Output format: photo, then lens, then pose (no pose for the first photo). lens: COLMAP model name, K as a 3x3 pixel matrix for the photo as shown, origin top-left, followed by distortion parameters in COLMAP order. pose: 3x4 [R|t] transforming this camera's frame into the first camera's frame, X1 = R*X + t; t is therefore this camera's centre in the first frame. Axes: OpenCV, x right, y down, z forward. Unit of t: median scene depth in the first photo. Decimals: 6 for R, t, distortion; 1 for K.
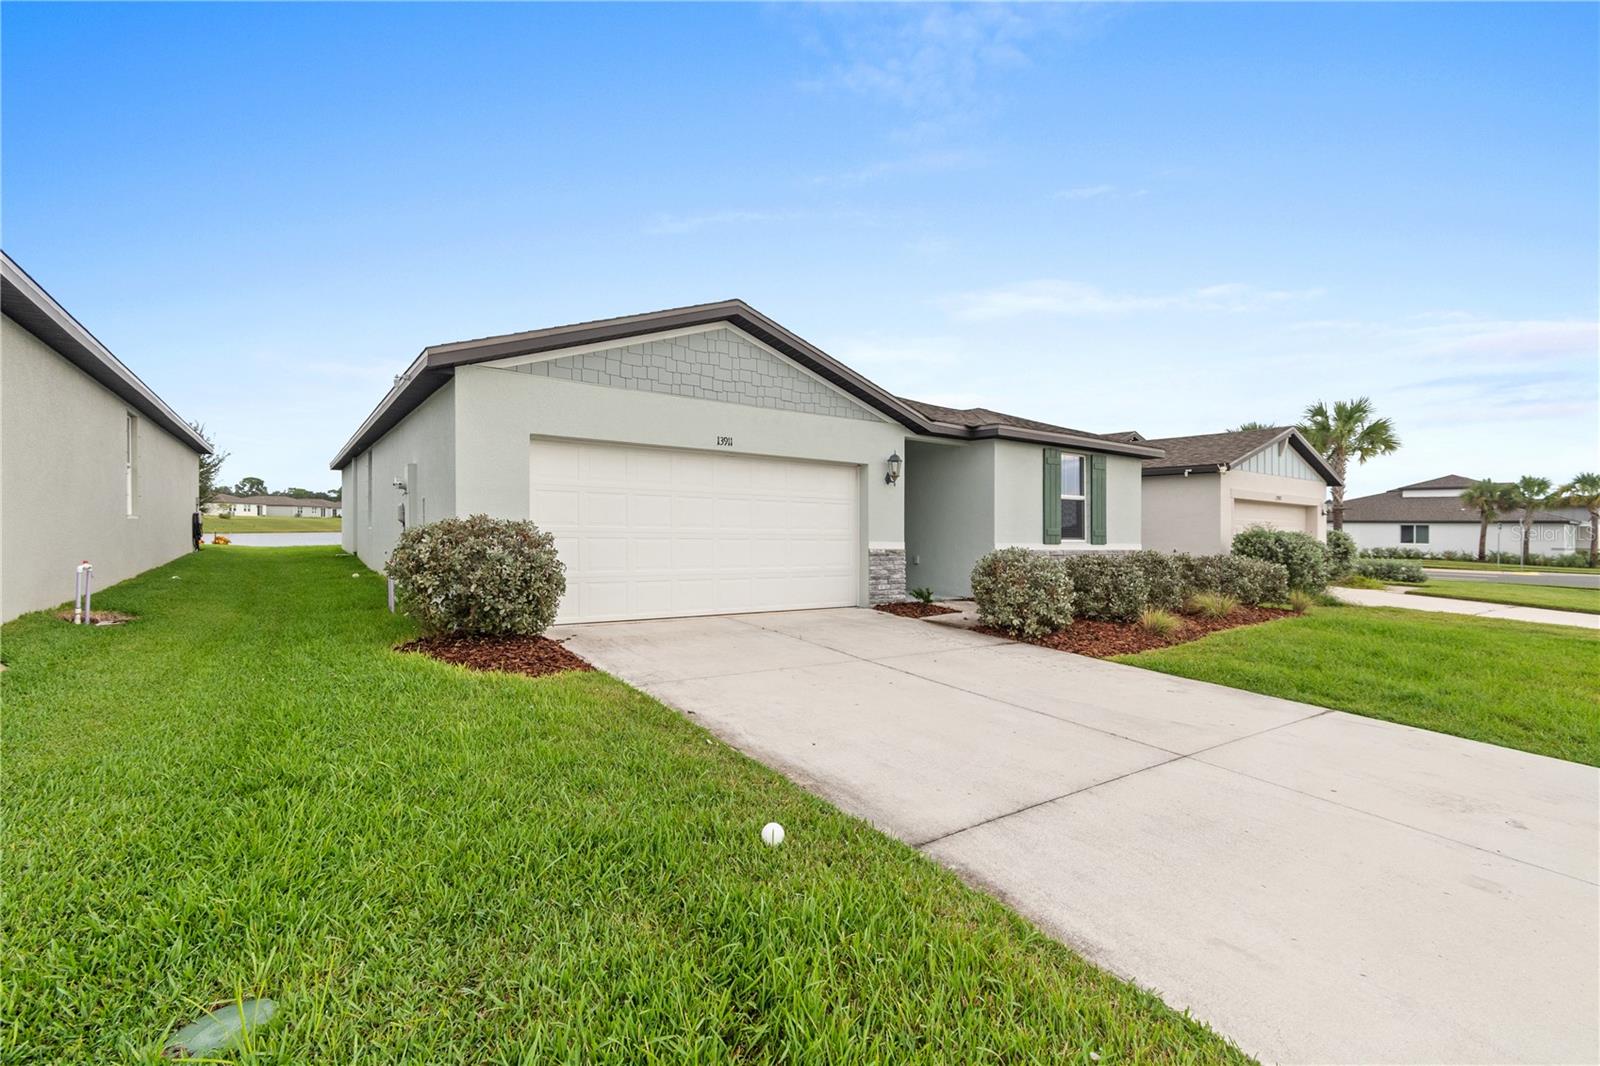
lens RADIAL K [[712.9, 0, 800.0], [0, 712.9, 533.0], [0, 0, 1]] dist [0.011117, -0.000167]
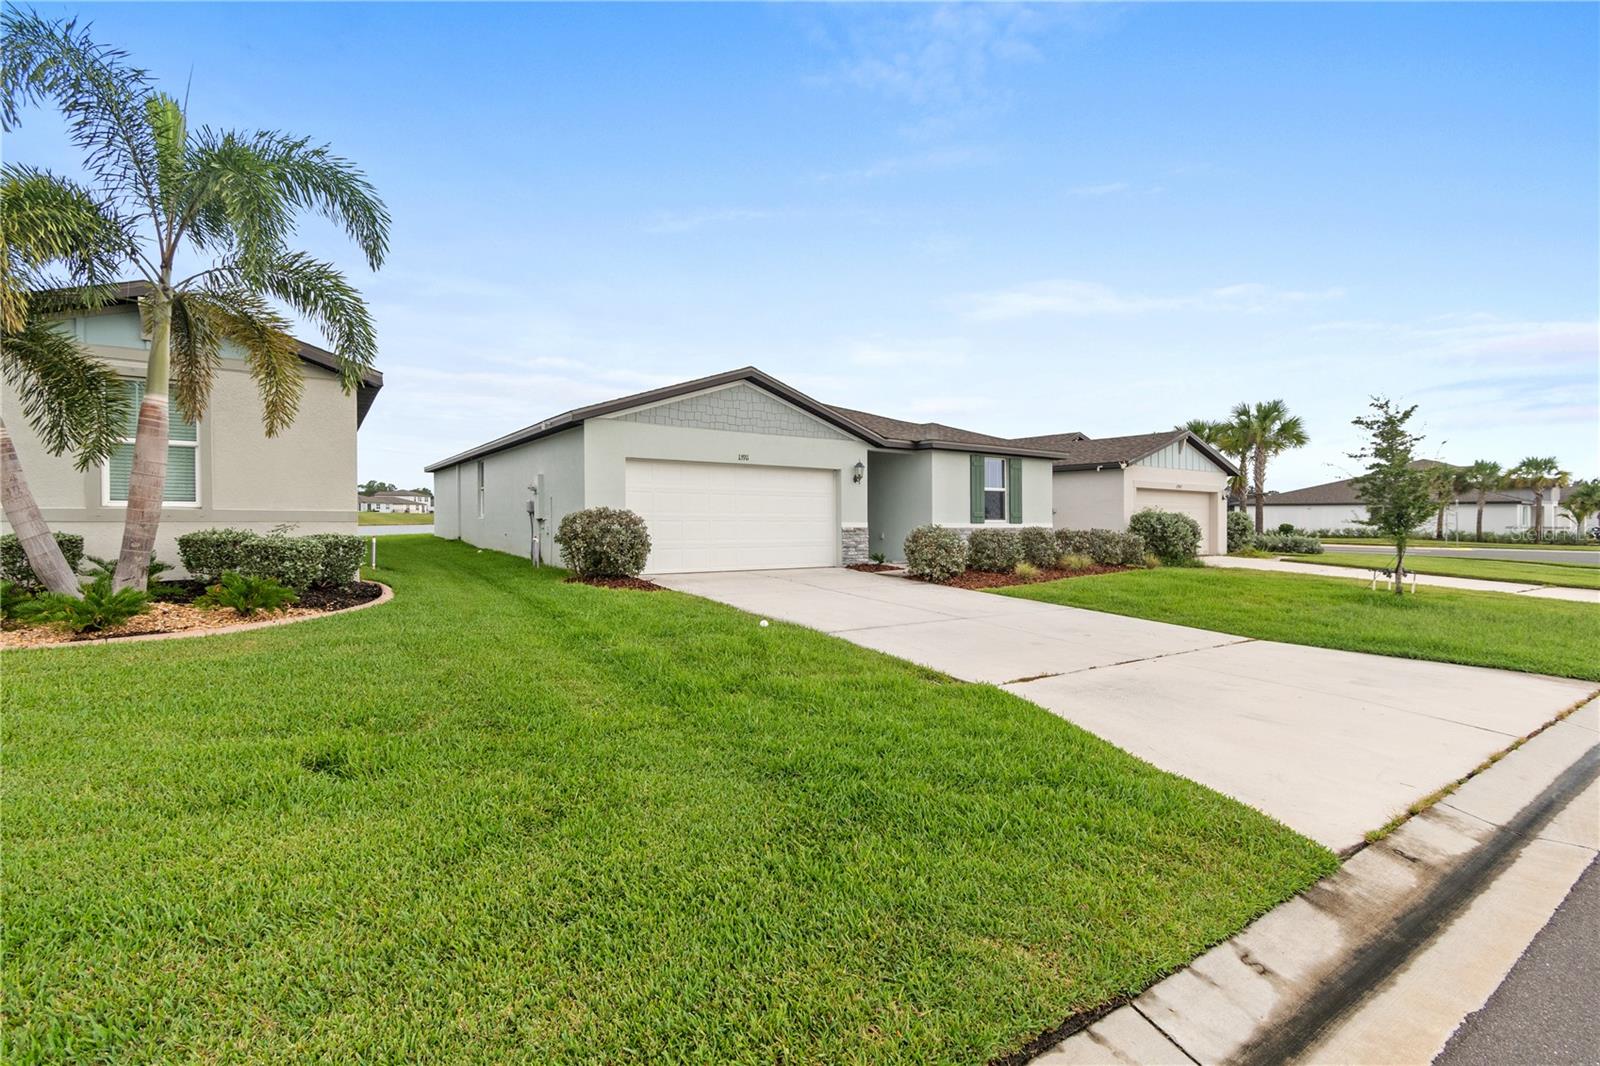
lens RADIAL K [[712.9, 0, 800.0], [0, 712.9, 533.0], [0, 0, 1]] dist [0.011117, -0.000167]
pose [[0.999644, -0.010032, -0.024709, 0.044029], [0.010430, 0.999817, 0.016054, 0.009437], [0.024543, -0.016306, 0.999566, -0.450307]]
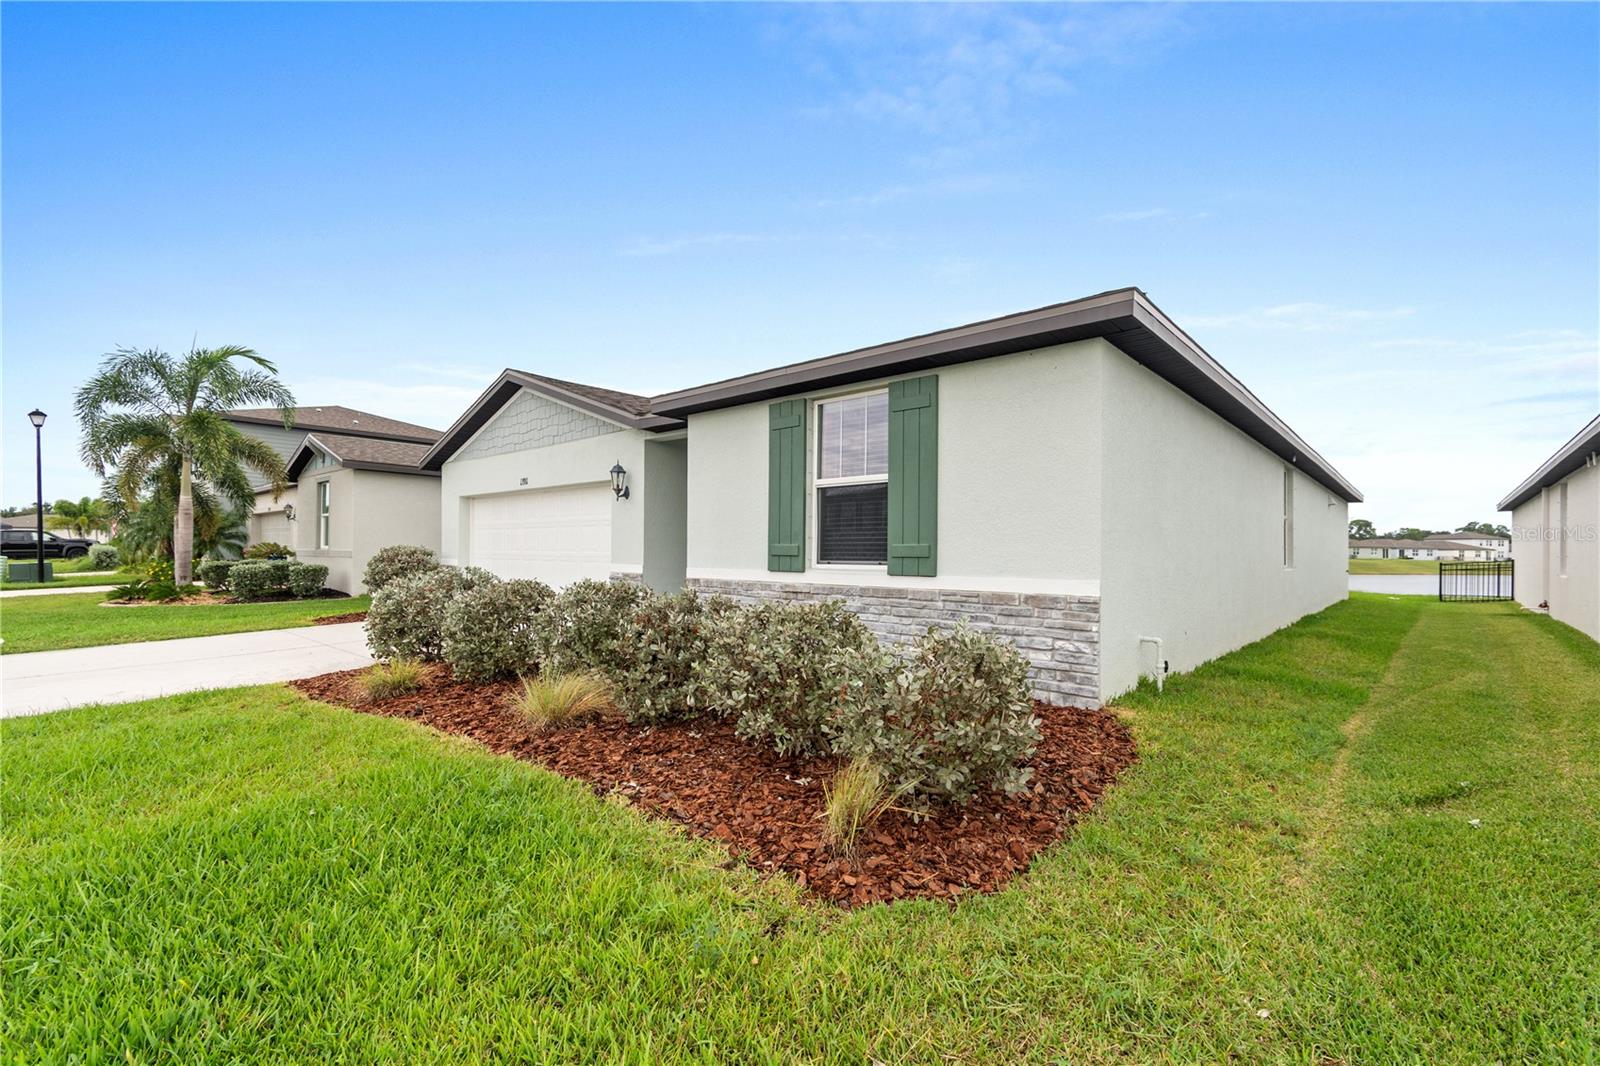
lens RADIAL K [[712.9, 0, 800.0], [0, 712.9, 533.0], [0, 0, 1]] dist [0.011117, -0.000167]
pose [[0.217700, -0.040025, -0.975195, 0.995124], [-0.004906, 0.999101, -0.042102, 0.009742], [0.976003, 0.013950, 0.217308, 0.988974]]
